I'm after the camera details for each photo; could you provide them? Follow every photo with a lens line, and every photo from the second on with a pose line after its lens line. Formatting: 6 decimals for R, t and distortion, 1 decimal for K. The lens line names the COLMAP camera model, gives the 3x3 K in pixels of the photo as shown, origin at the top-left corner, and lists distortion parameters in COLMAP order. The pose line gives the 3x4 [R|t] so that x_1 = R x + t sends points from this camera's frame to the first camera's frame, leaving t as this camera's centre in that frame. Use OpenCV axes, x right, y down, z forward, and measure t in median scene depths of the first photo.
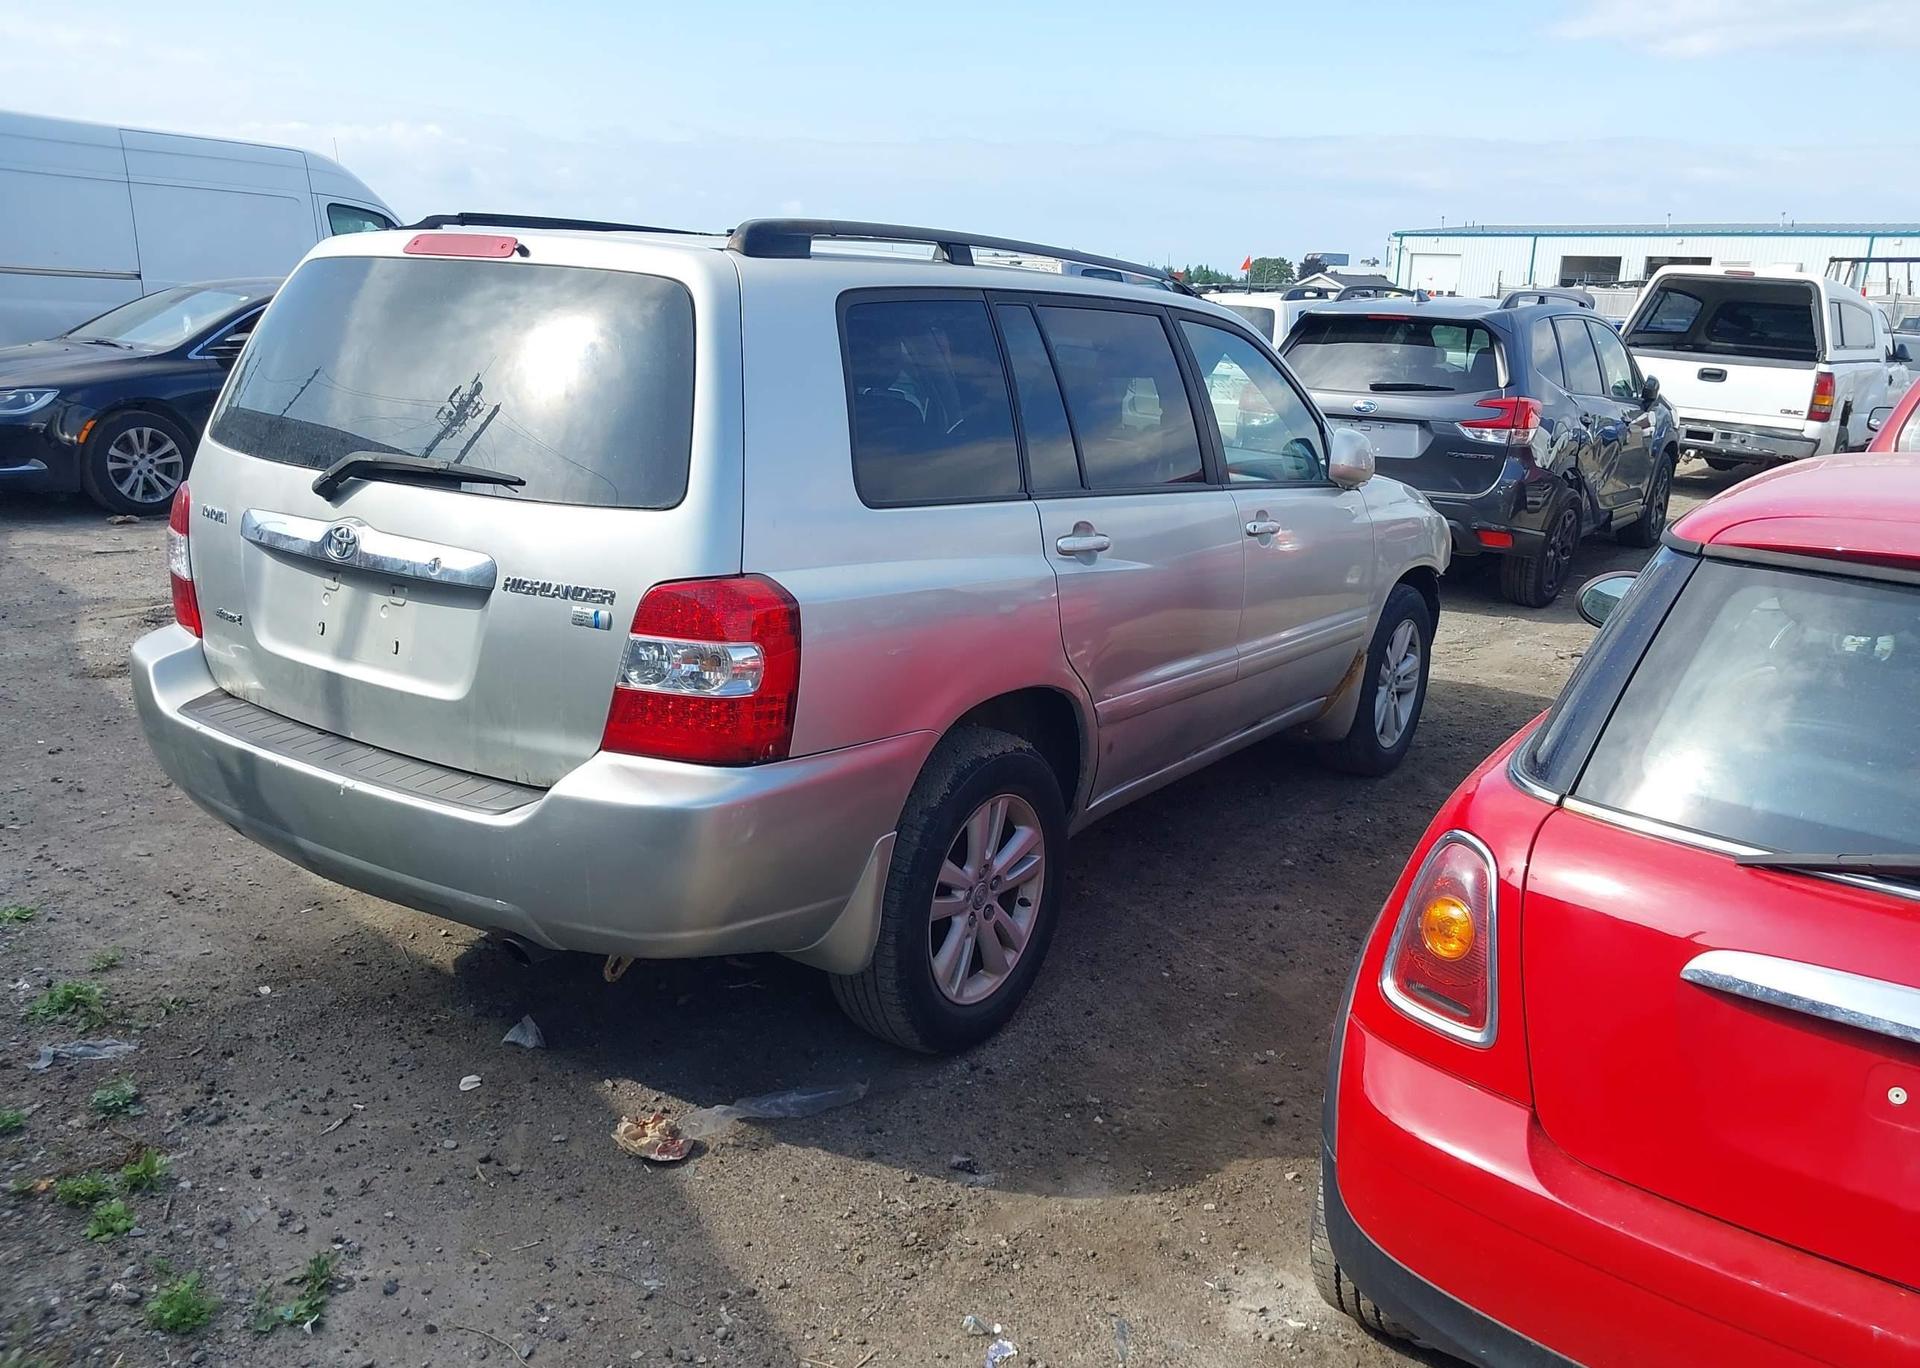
lens RADIAL K [[1509.0, 0, 1000.9], [0, 1509.0, 711.1], [0, 0, 1]] dist [0.031314, -0.046232]
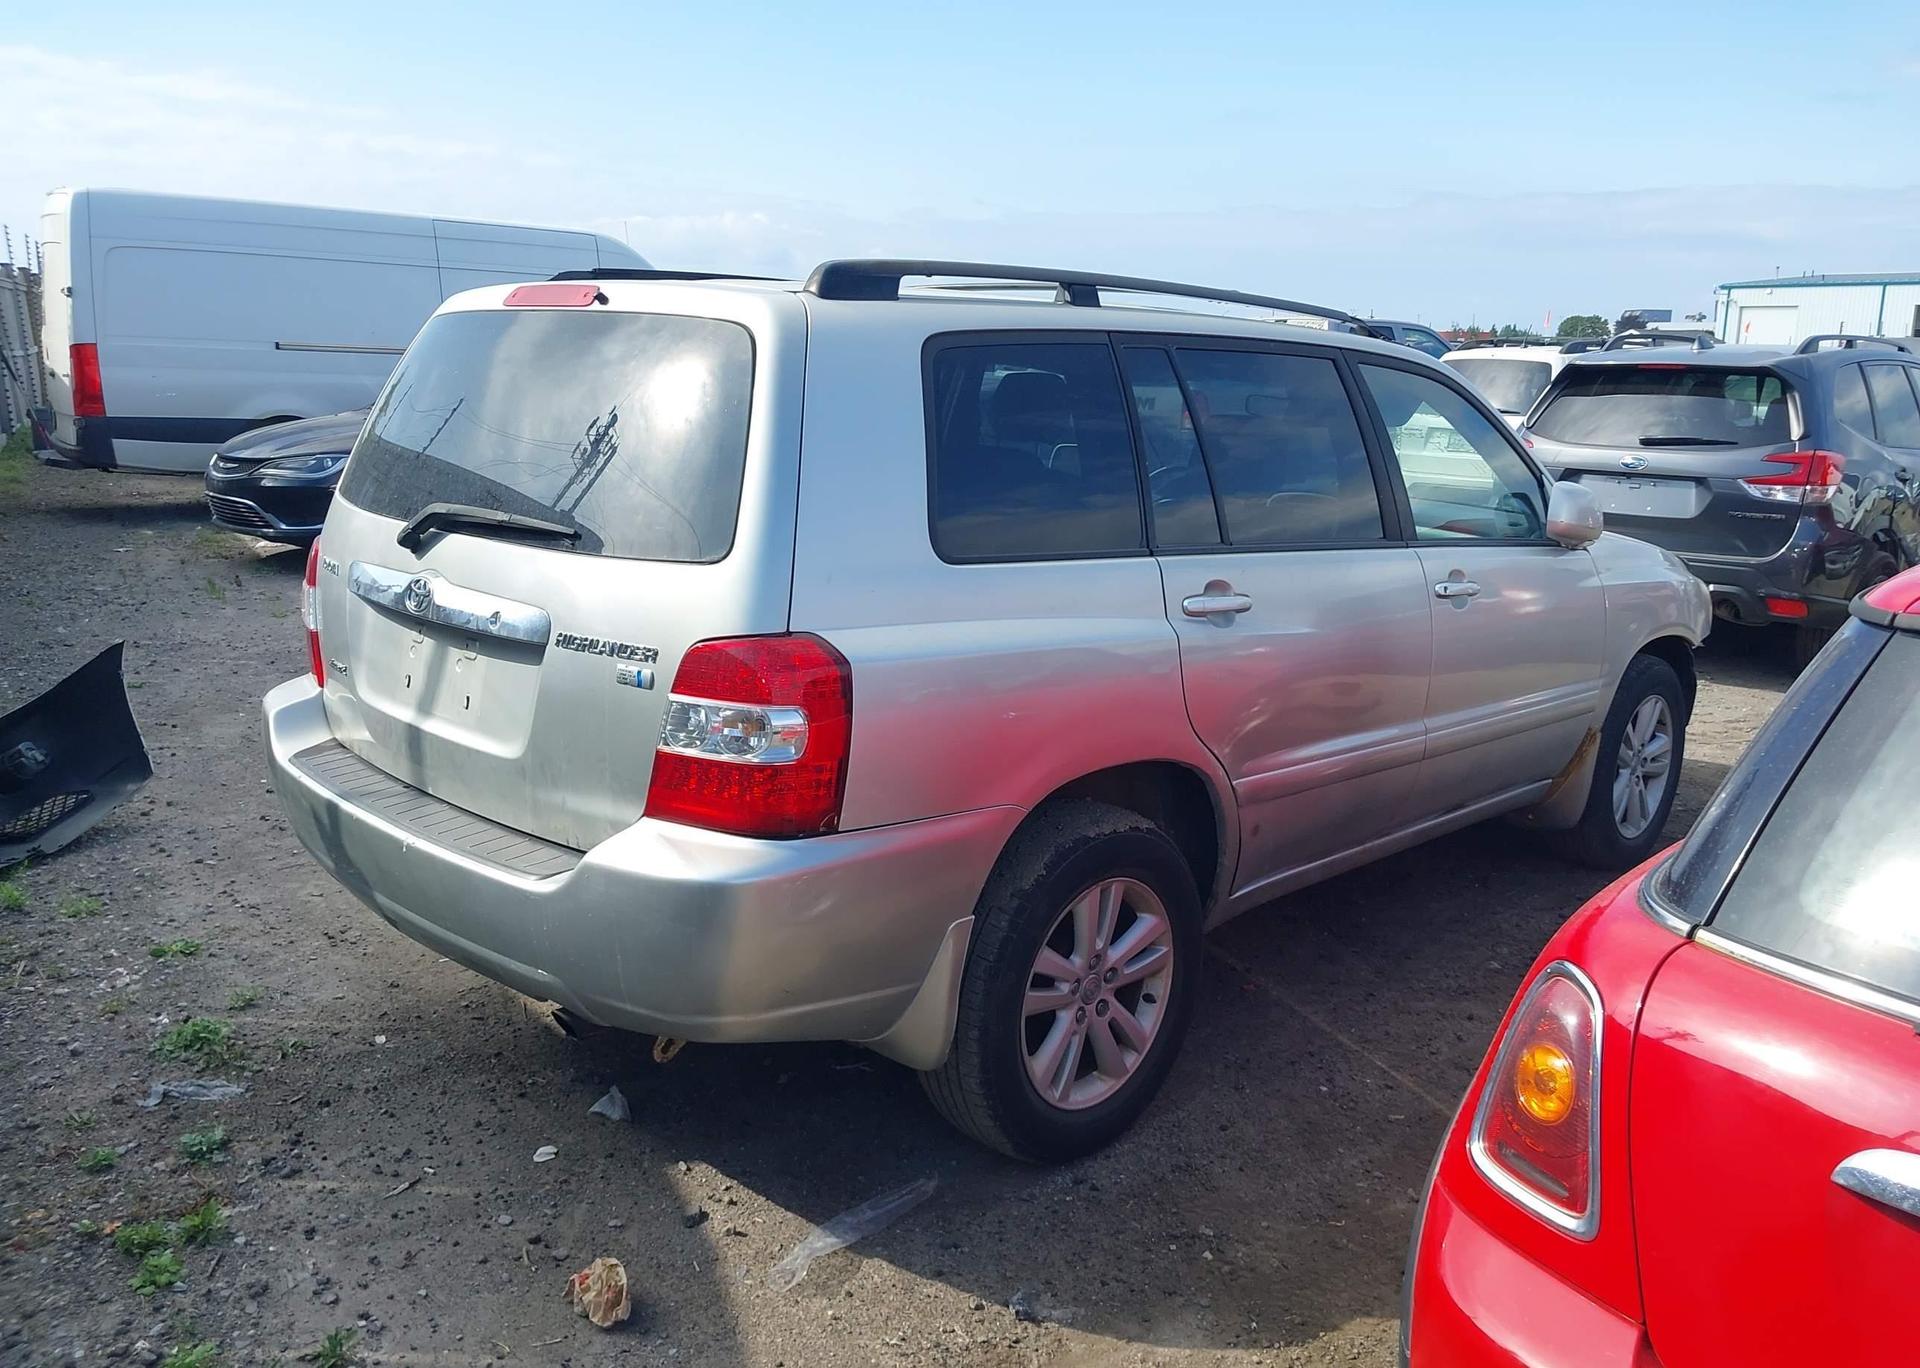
lens RADIAL K [[1518.1, 0, 960.0], [0, 1518.1, 684.0], [0, 0, 1]] dist [0.005912, -0.008689]
pose [[0.979633, 0.021478, -0.199646, 0.100310], [-0.033073, 0.997943, -0.054923, -0.009483], [0.198055, 0.060407, 0.978328, 0.091267]]
